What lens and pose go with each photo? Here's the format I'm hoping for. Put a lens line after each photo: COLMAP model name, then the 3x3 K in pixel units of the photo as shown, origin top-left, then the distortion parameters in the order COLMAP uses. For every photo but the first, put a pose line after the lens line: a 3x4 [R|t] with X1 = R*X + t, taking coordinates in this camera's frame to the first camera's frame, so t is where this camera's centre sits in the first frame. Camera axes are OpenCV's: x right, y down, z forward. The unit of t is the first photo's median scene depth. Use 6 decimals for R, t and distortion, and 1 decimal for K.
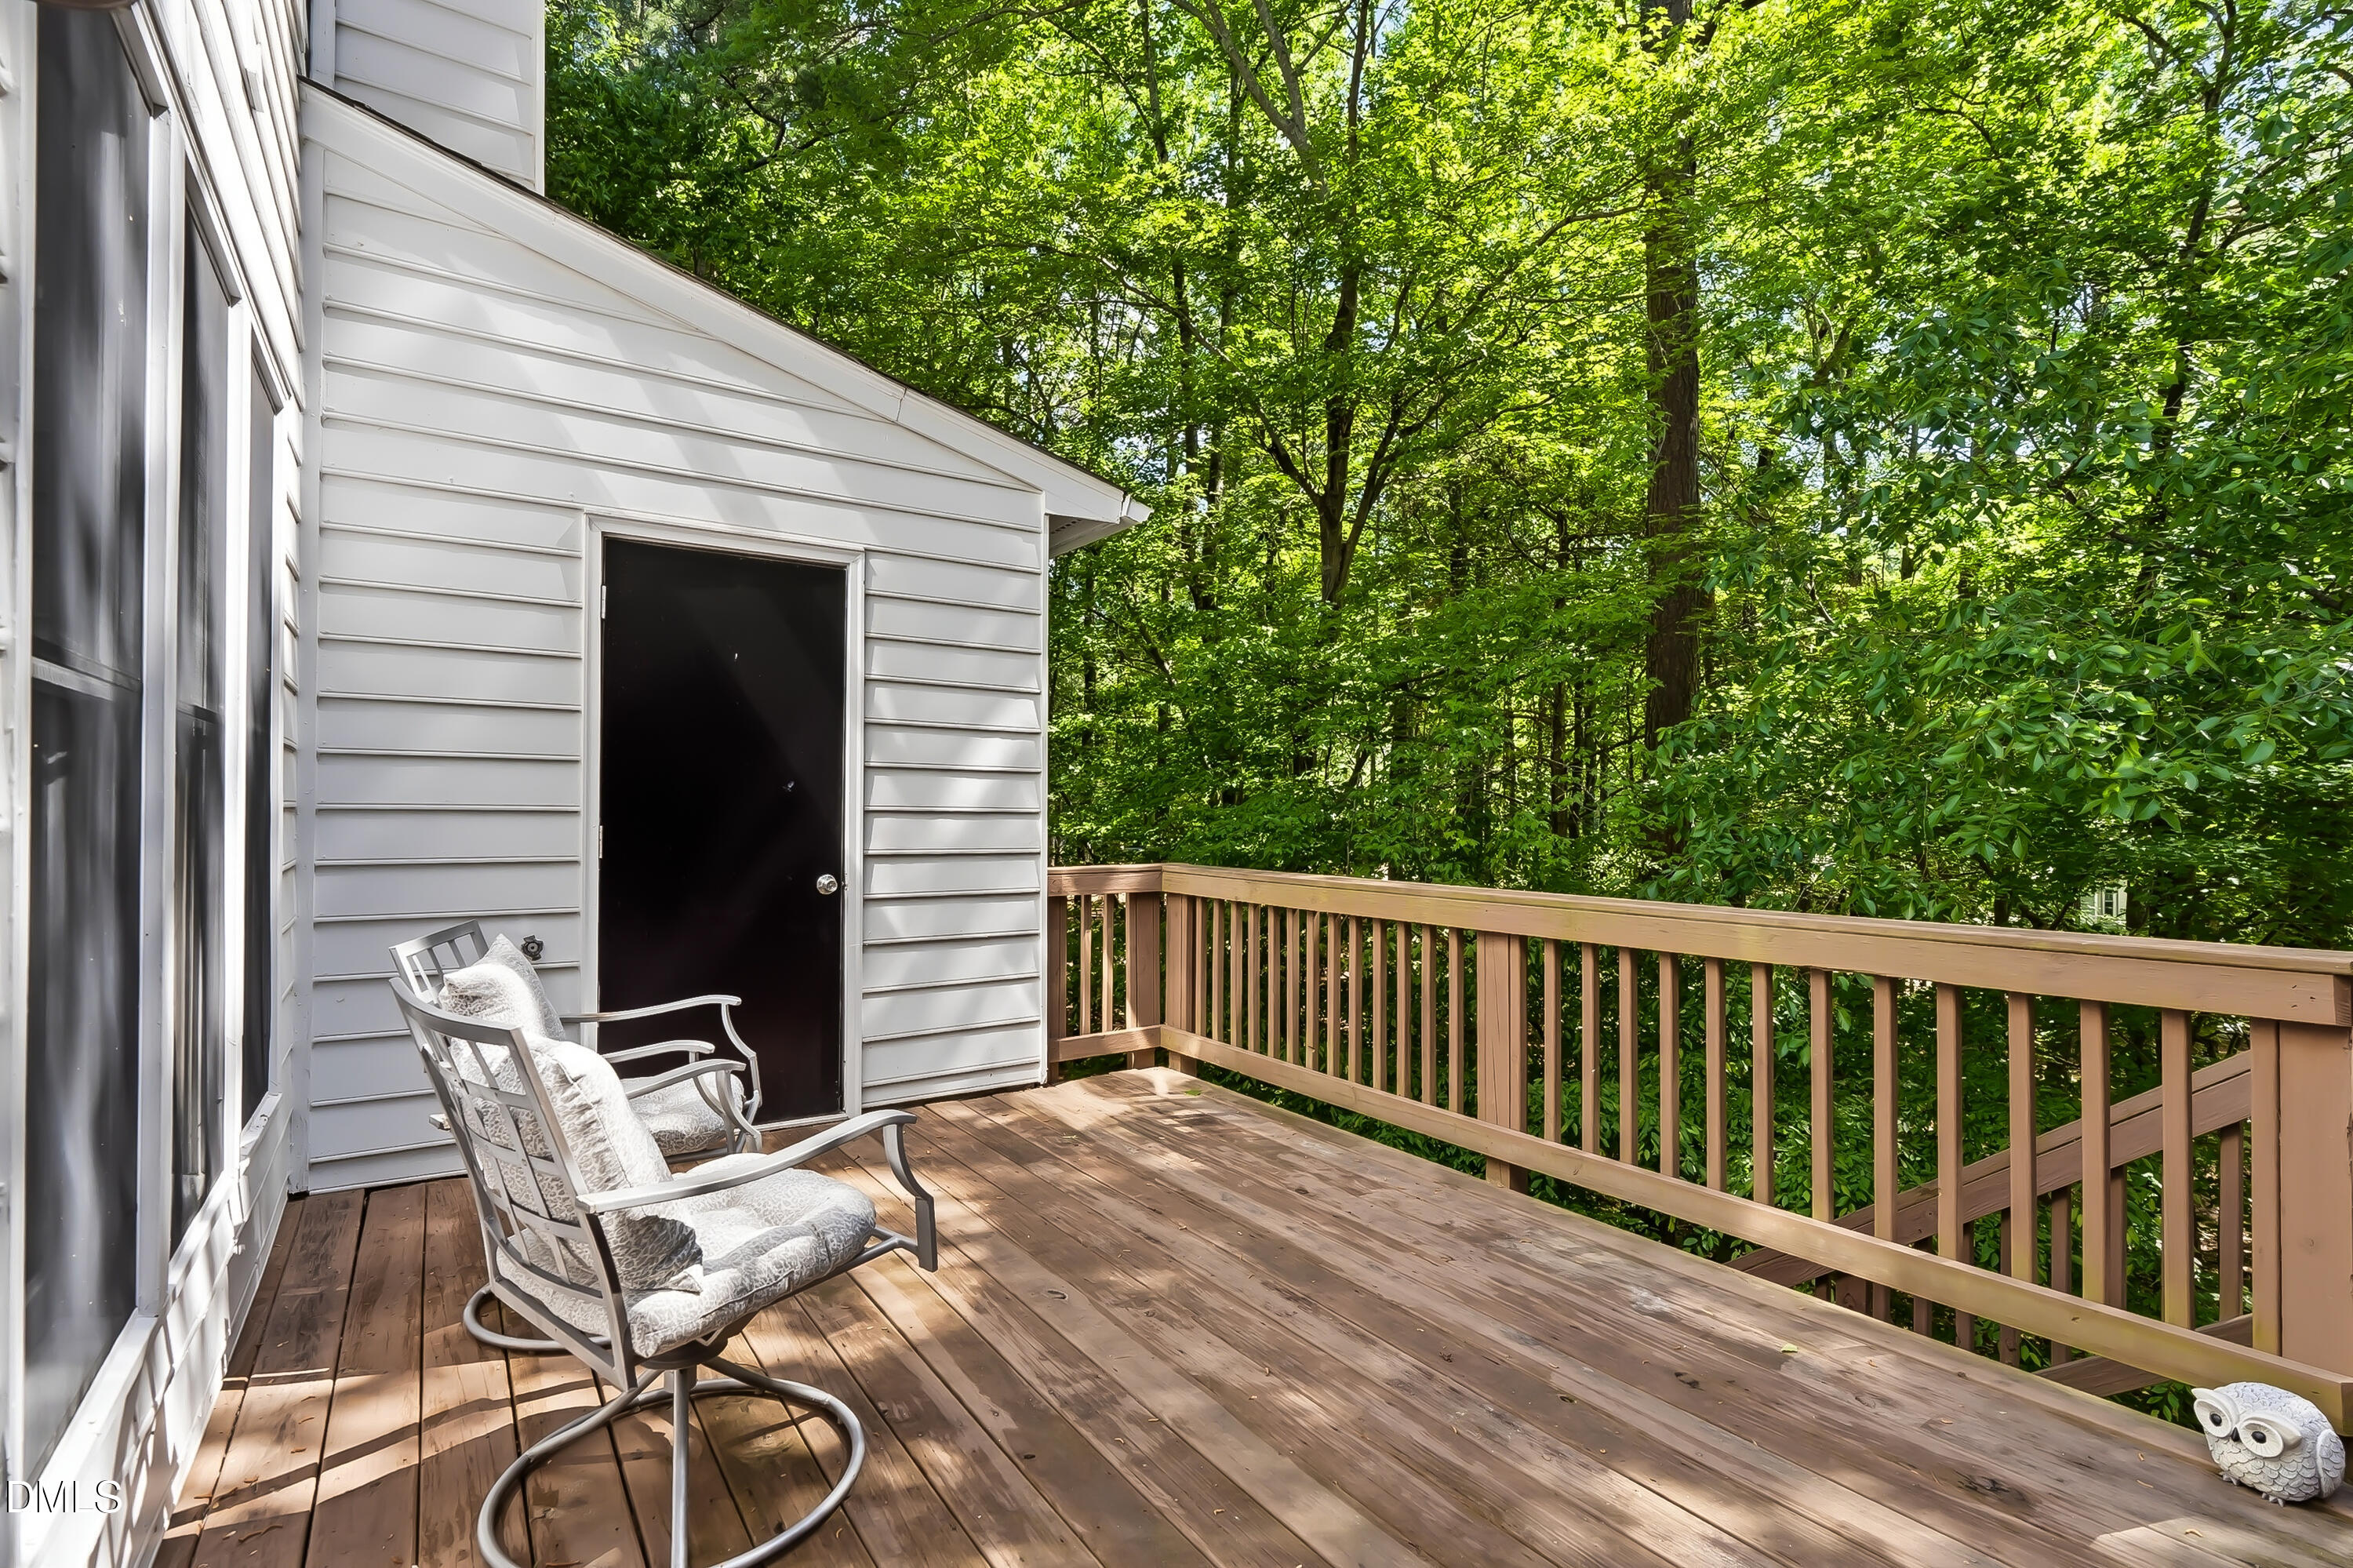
lens RADIAL K [[1094.9, 0, 1176.6], [0, 1094.9, 792.5], [0, 0, 1]] dist [-0.003134, 0.000215]
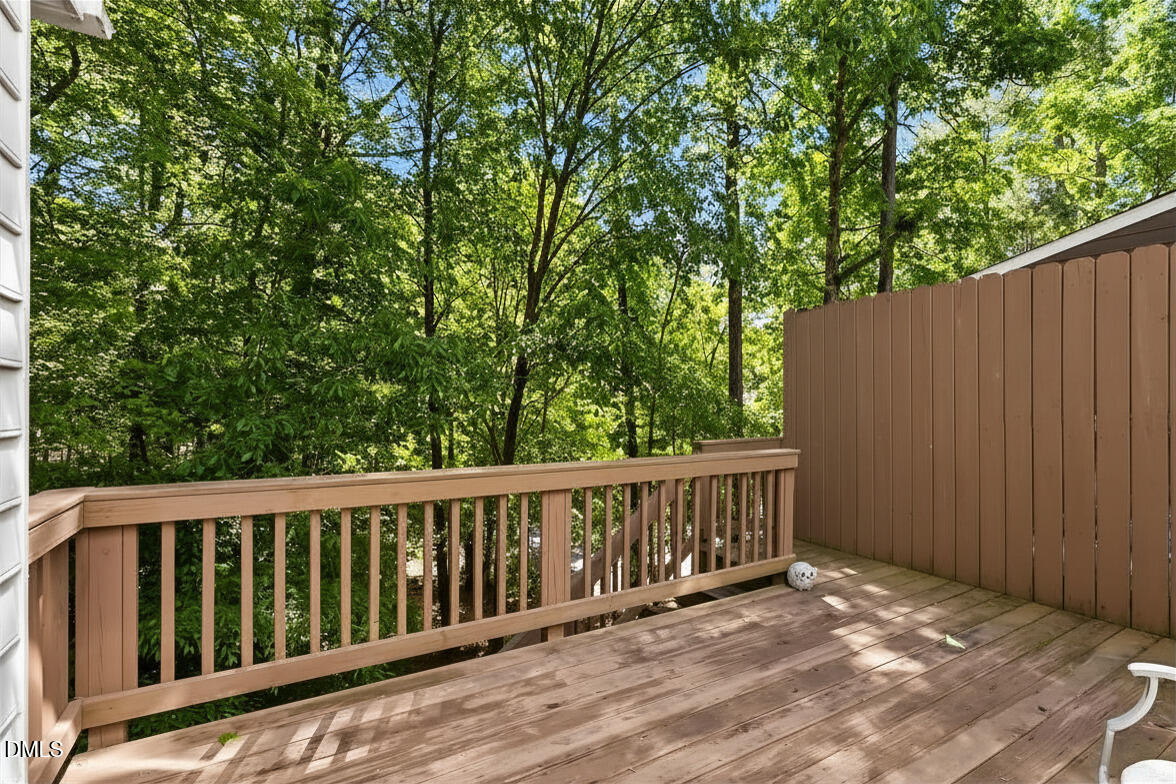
lens RADIAL K [[543.5, 0, 585.3], [0, 543.5, 388.1], [0, 0, 1]] dist [-0.007707, 0.001413]
pose [[0.086161, 0.009059, 0.996240, -0.537010], [-0.014177, 0.999869, -0.007866, -0.020457], [-0.996180, -0.013446, 0.086278, 0.890176]]
